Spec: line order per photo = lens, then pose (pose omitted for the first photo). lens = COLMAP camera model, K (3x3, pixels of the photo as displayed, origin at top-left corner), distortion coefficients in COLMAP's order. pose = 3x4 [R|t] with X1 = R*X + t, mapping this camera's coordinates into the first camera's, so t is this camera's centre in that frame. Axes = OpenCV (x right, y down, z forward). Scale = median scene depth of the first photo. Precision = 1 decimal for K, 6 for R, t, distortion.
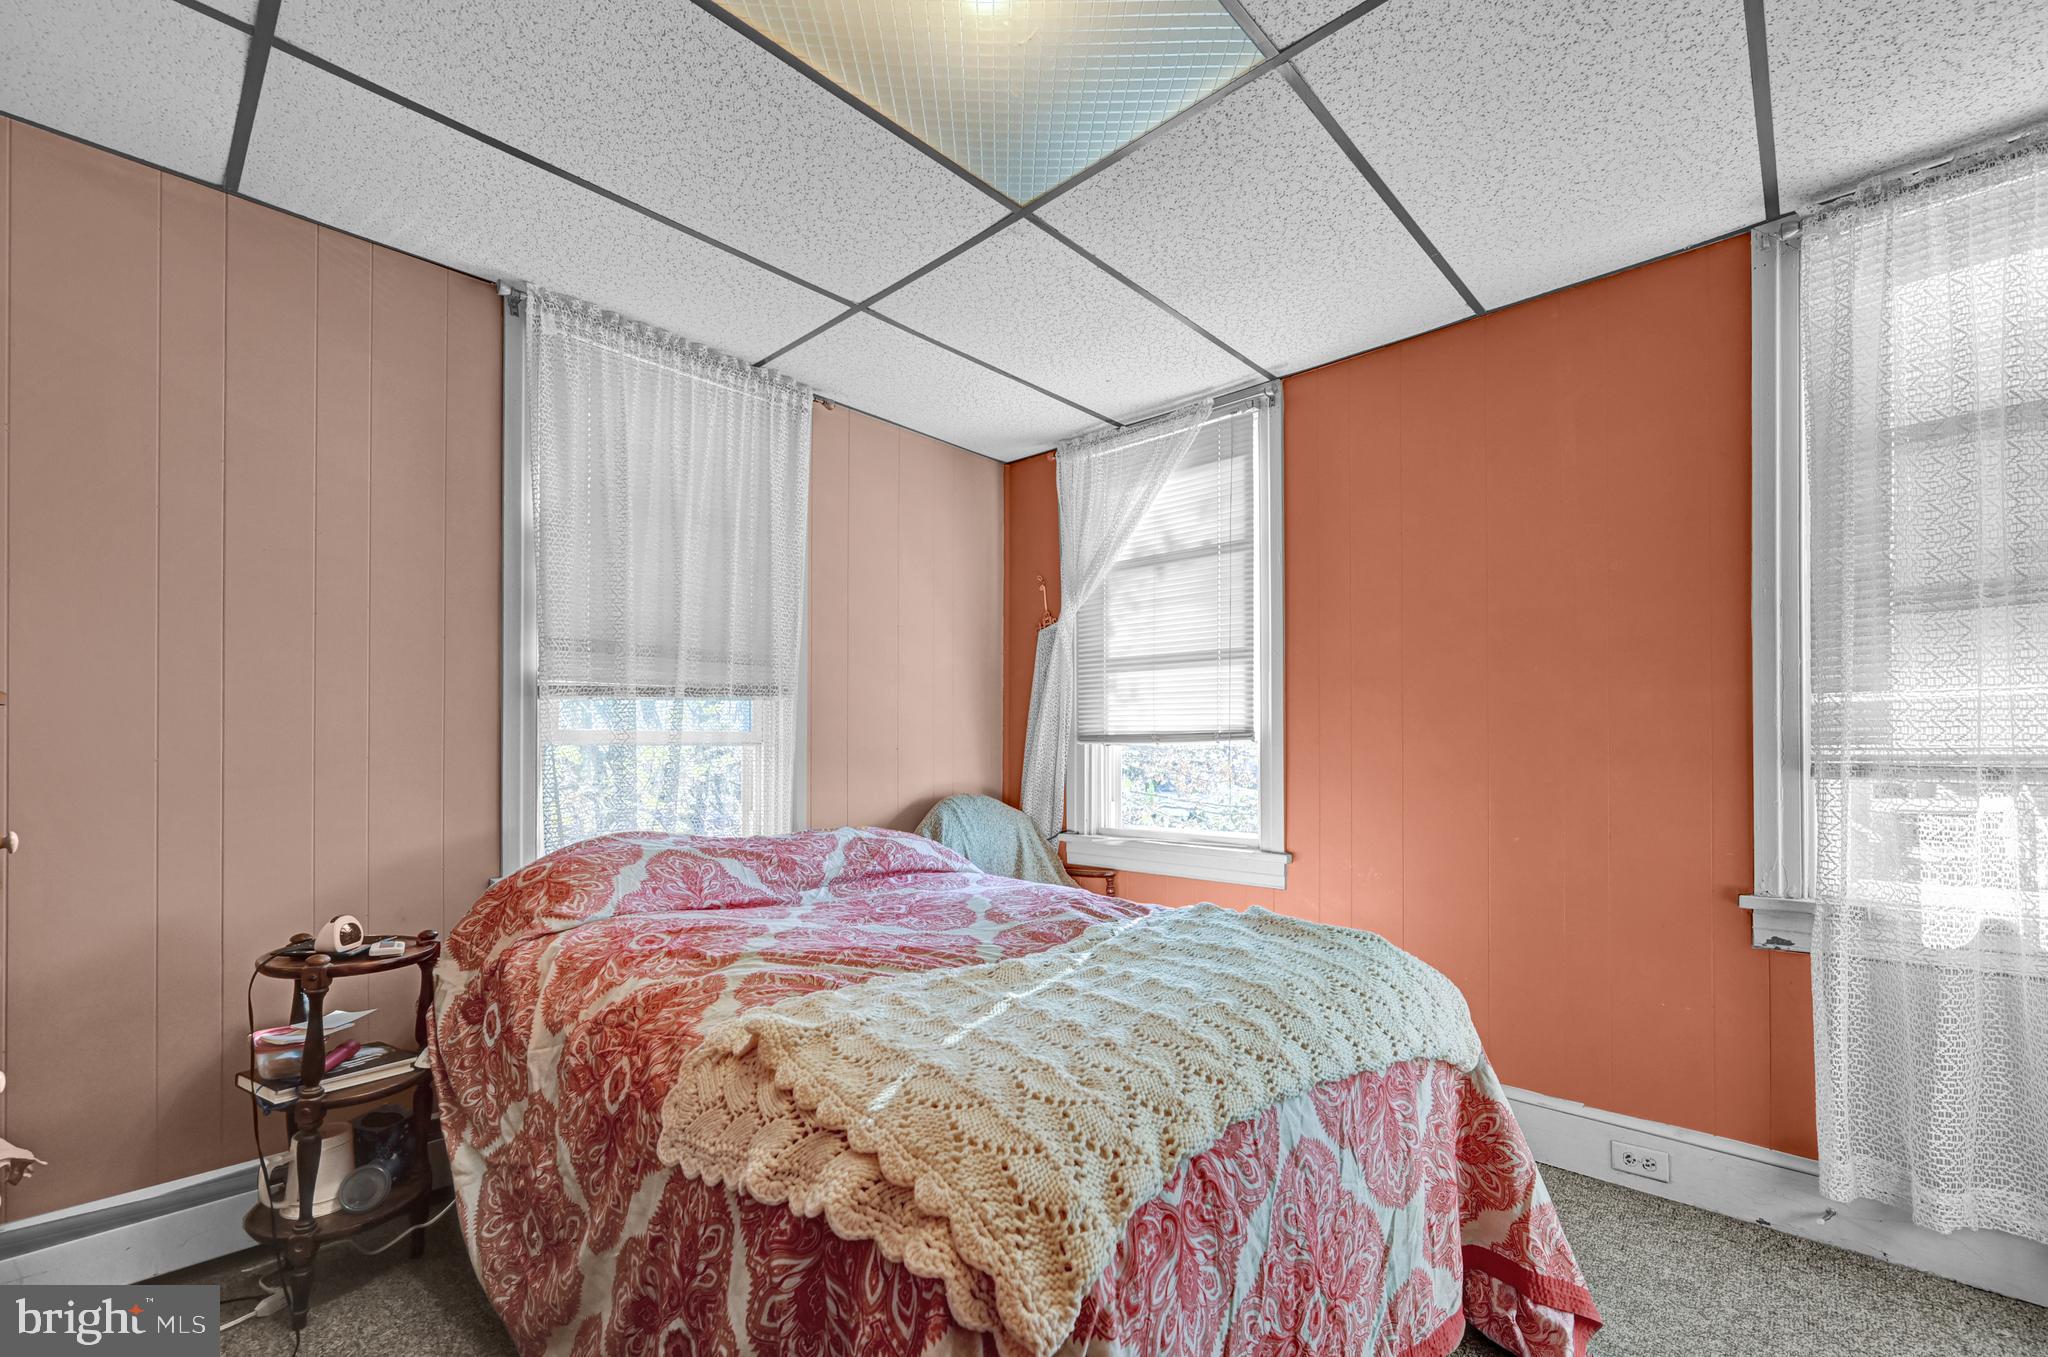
lens RADIAL K [[847.8, 0, 1017.2], [0, 847.8, 733.7], [0, 0, 1]] dist [-0.000382, 0.000079]
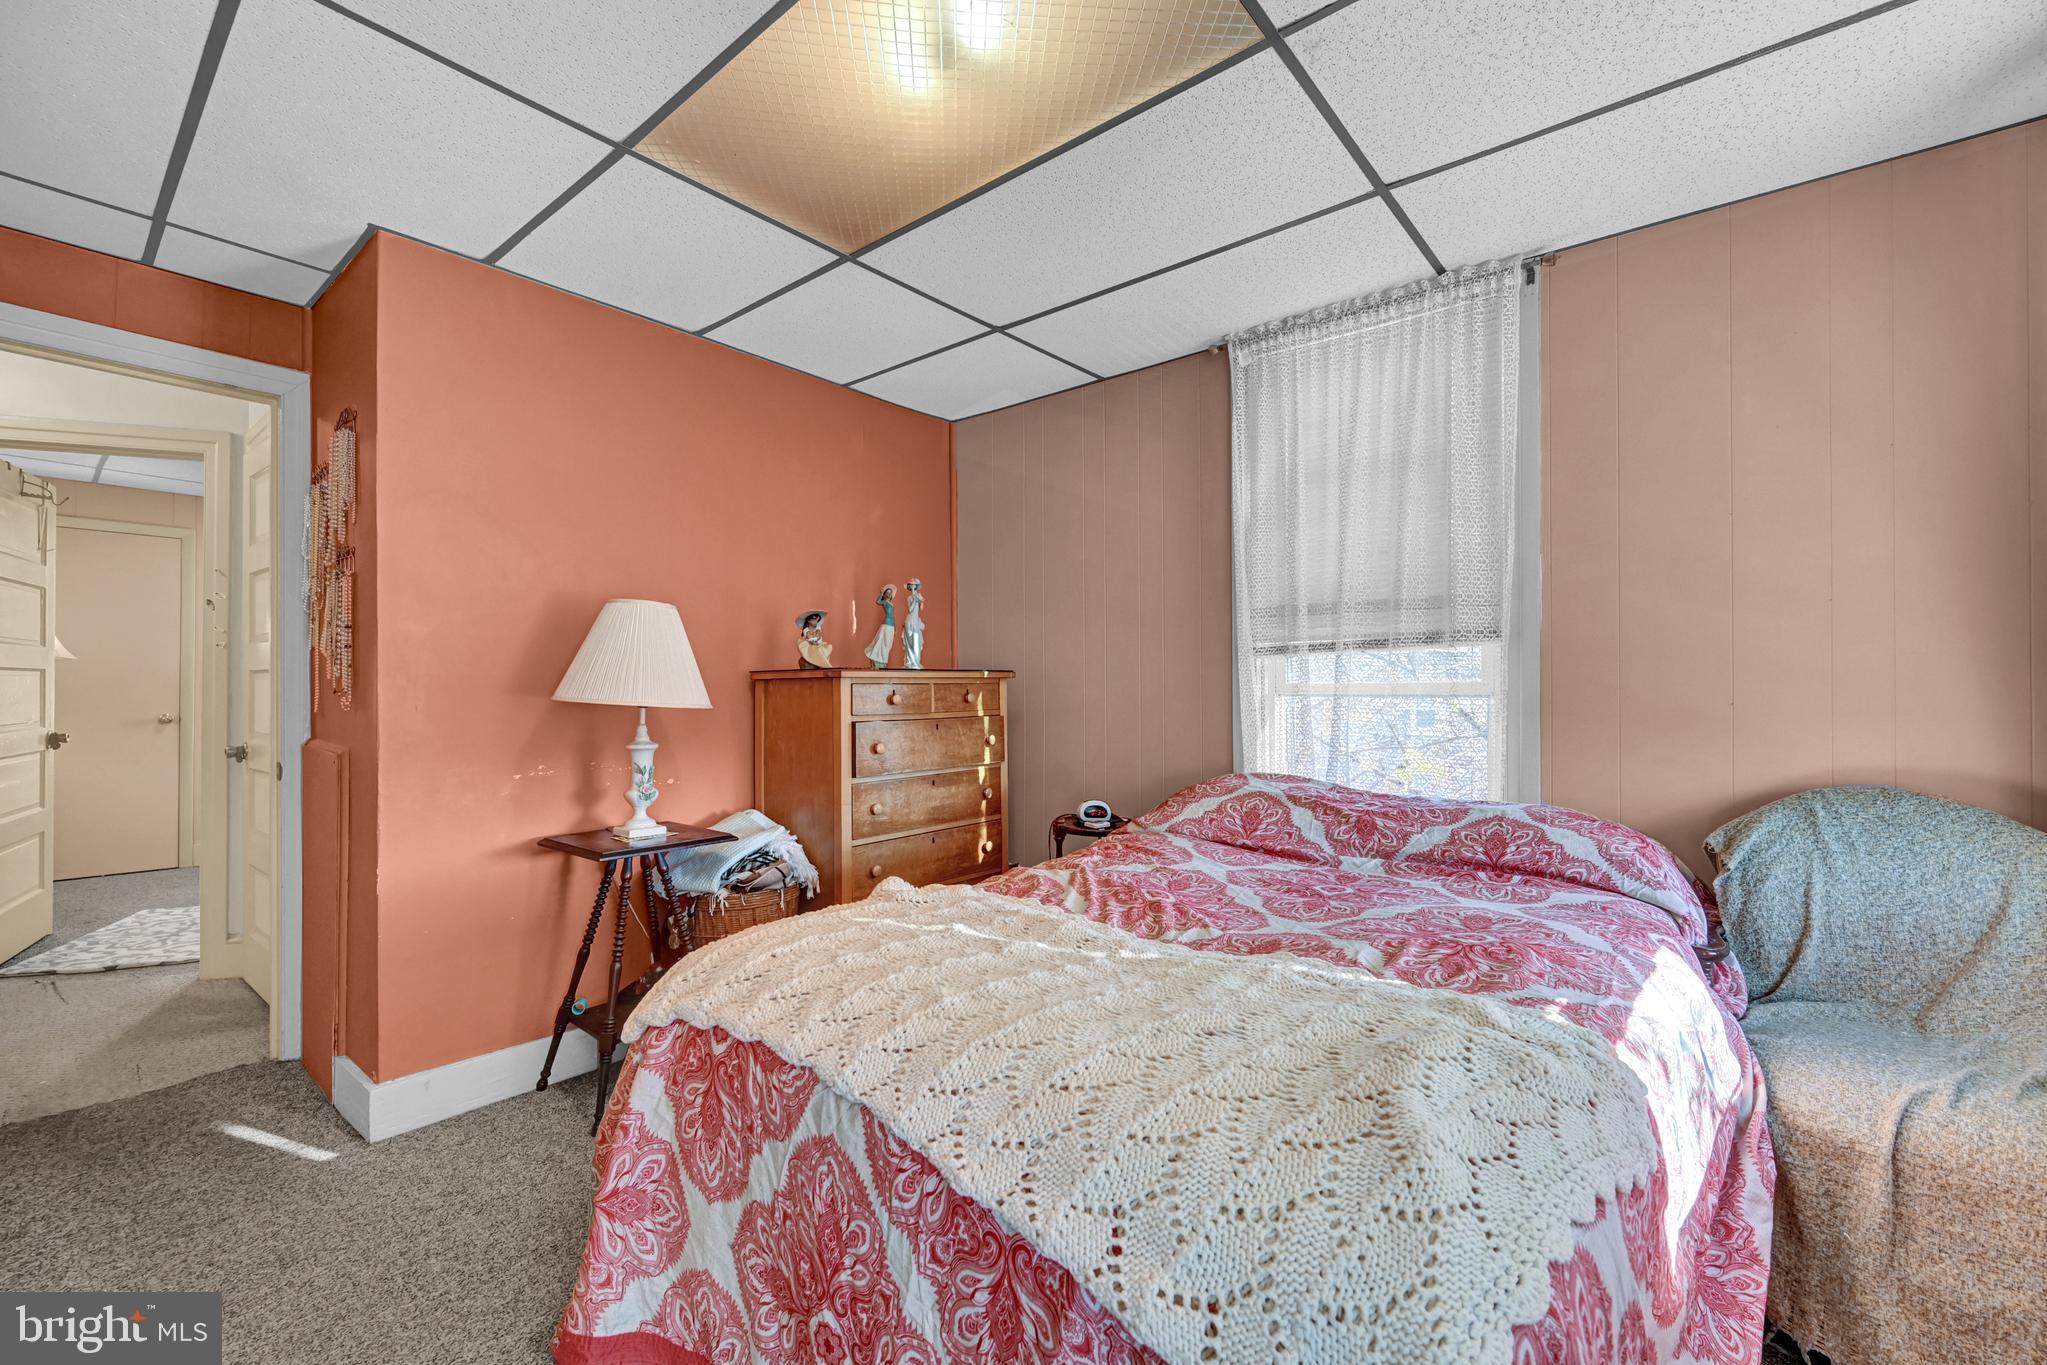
lens RADIAL K [[826.3, 0, 1013.1], [0, 826.3, 677.4], [0, 0, 1]] dist [-0.001914, 0.000397]
pose [[0.073264, -0.014714, -0.997204, 0.610974], [0.015838, 0.999782, -0.013588, -0.003742], [0.997187, -0.014798, 0.073481, 0.554546]]
